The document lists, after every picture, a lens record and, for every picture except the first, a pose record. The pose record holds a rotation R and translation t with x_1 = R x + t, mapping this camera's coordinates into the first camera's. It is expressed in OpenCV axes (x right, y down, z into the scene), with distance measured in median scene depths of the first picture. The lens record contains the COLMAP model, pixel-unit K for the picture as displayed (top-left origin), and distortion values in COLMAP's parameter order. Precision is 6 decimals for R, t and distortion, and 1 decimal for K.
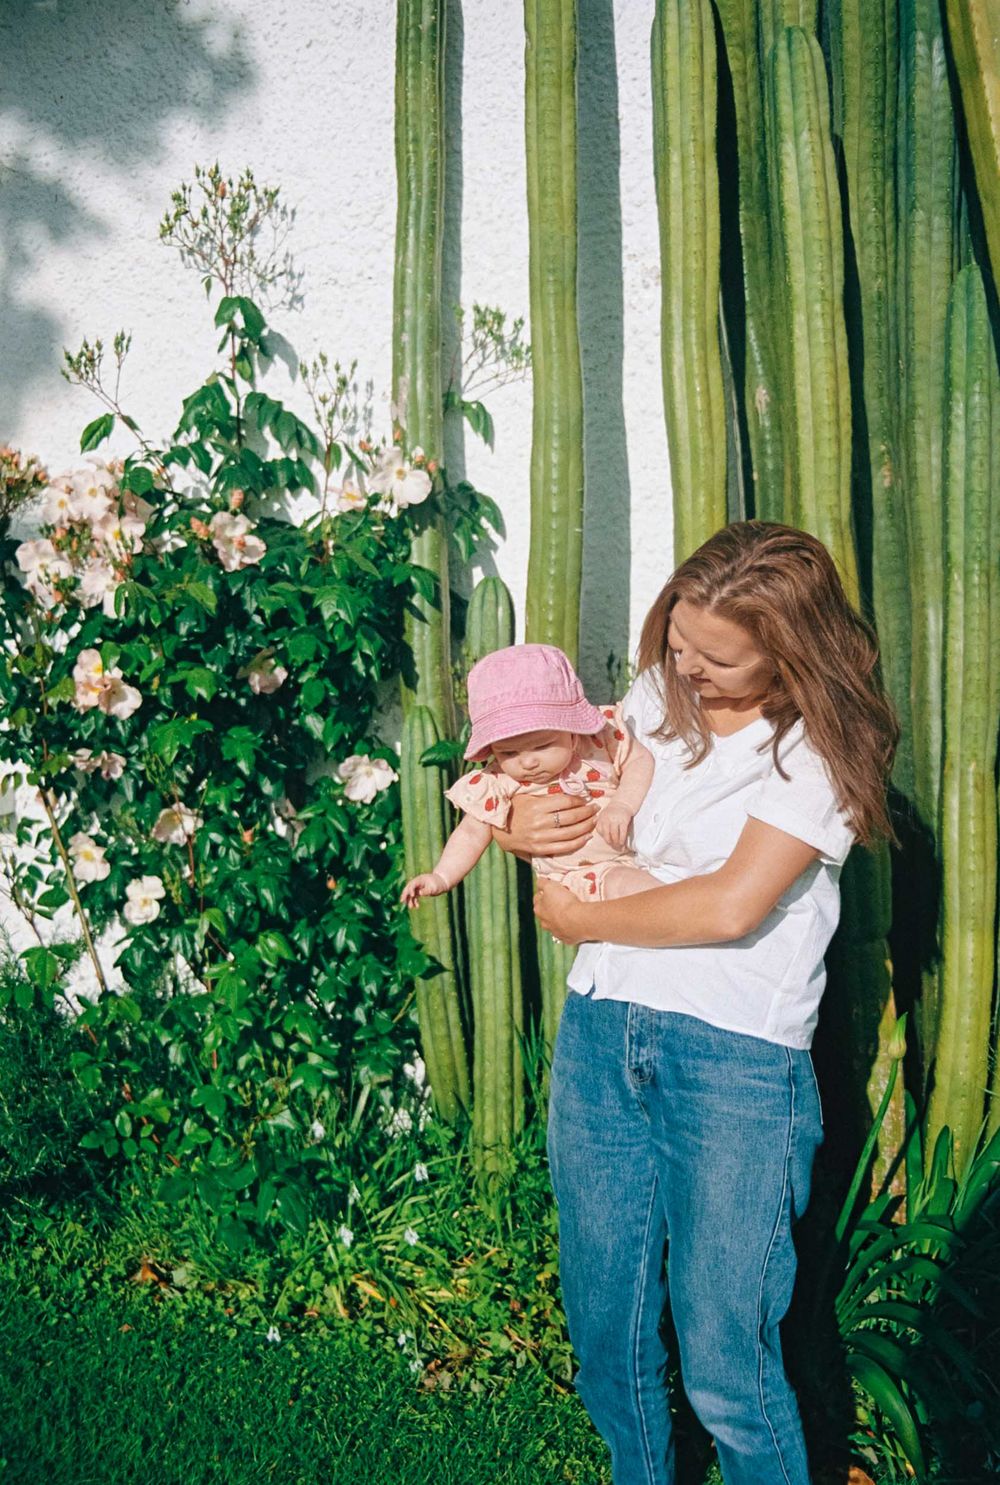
lens RADIAL K [[1906.9, 0, 500.1], [0, 1906.9, 768.4], [0, 0, 1]] dist [-0.099840, 0.026963]
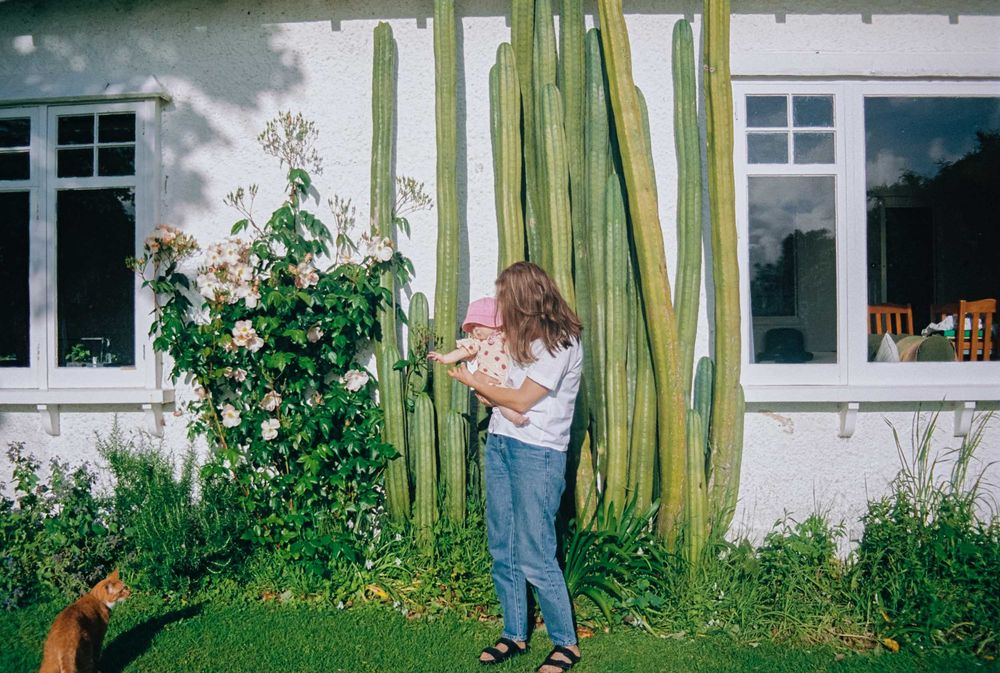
lens RADIAL K [[4115.3, 0, 500.0], [0, 4115.3, 336.5], [0, 0, 1]] dist [1.402019, 50.007179]
pose [[0.961048, 0.011038, 0.276163, -1.324830], [0.021233, 0.993301, -0.113591, 0.540928], [-0.275566, 0.115030, 0.954375, -3.934429]]
